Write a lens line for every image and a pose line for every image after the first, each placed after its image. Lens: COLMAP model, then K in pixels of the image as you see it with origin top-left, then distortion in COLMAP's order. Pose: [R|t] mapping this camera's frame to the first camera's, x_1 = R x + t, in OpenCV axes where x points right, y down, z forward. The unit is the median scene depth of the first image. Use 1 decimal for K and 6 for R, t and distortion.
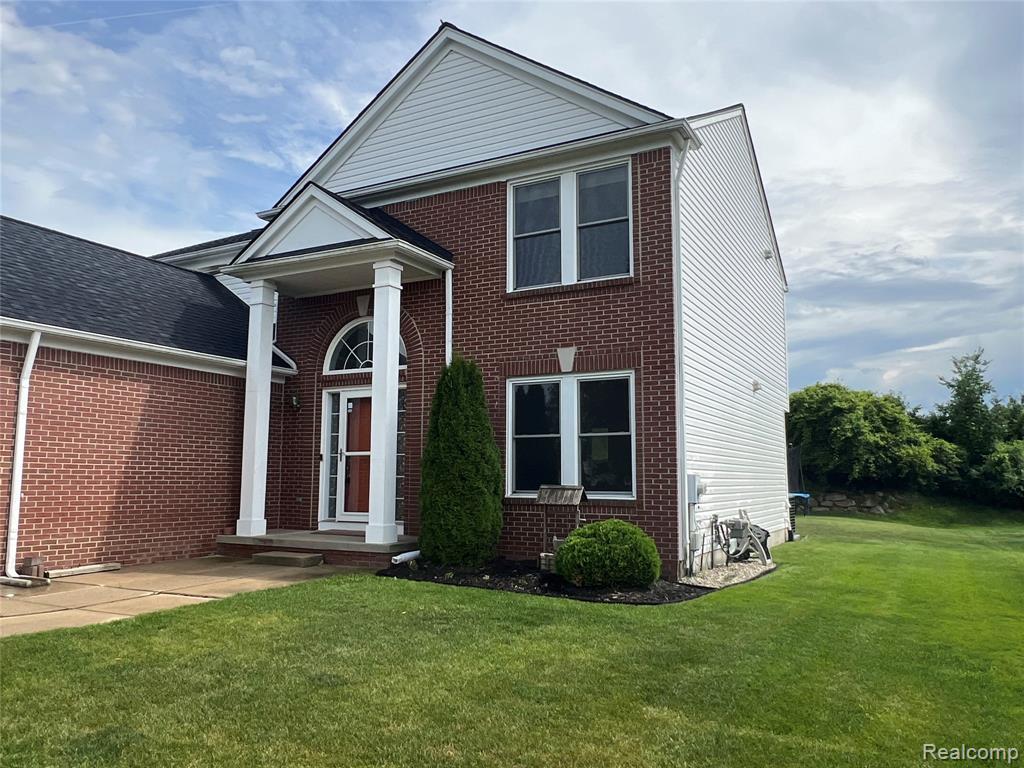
lens RADIAL K [[766.6, 0, 511.3], [0, 766.6, 401.0], [0, 0, 1]] dist [-0.001242, 0.000085]
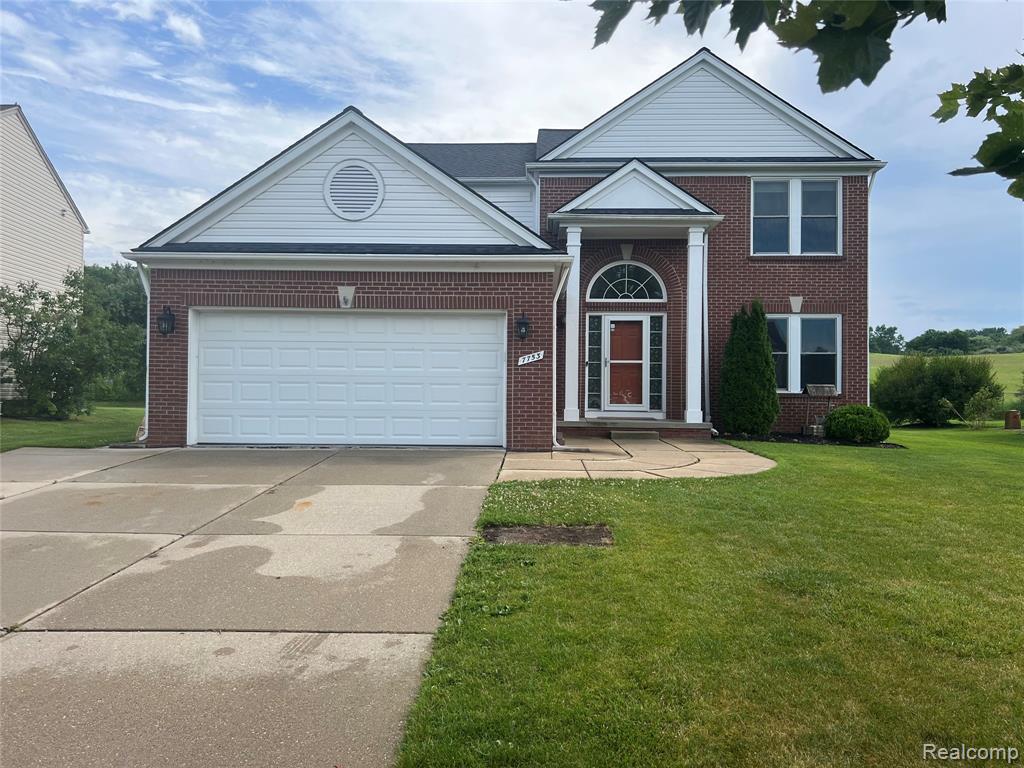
lens RADIAL K [[772.8, 0, 509.0], [0, 772.8, 388.4], [0, 0, 1]] dist [0.087056, -0.099778]
pose [[0.891716, 0.006841, 0.452544, -1.118716], [-0.050472, 0.995152, 0.084411, 0.010535], [-0.449772, -0.098111, 0.887738, -0.155397]]
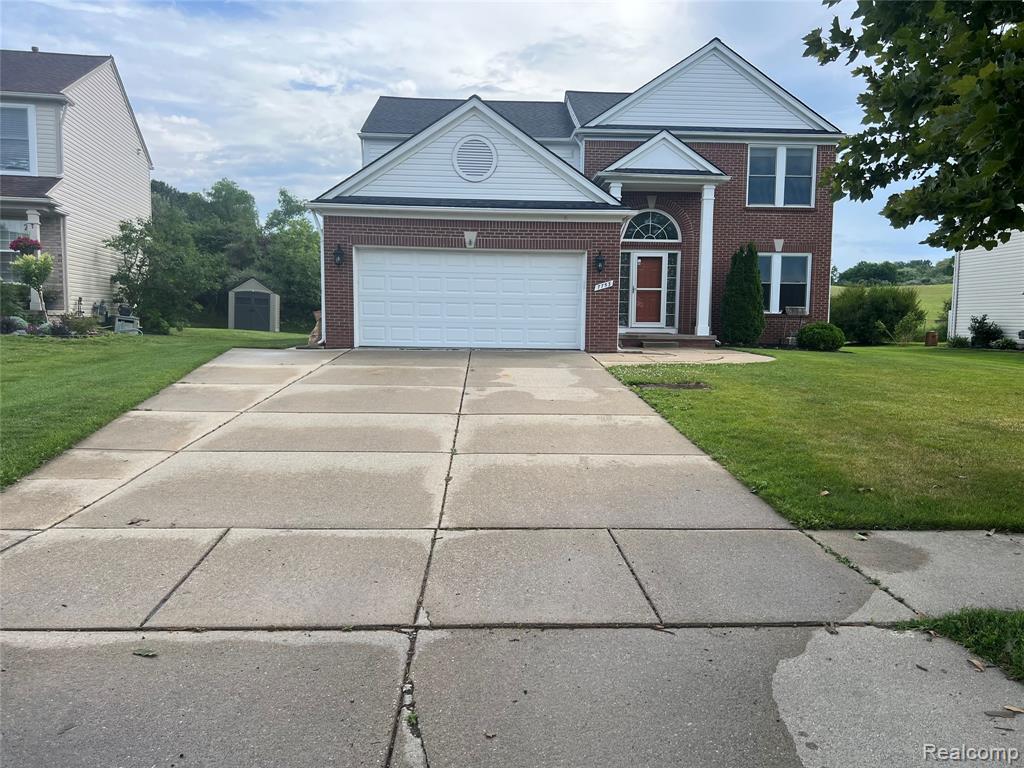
lens RADIAL K [[773.5, 0, 512.7], [0, 773.5, 395.0], [0, 0, 1]] dist [0.082459, -0.094512]
pose [[0.853316, -0.040937, 0.519784, -1.559263], [-0.061621, 0.982008, 0.178502, 0.008949], [-0.517740, -0.184348, 0.835441, -0.421178]]
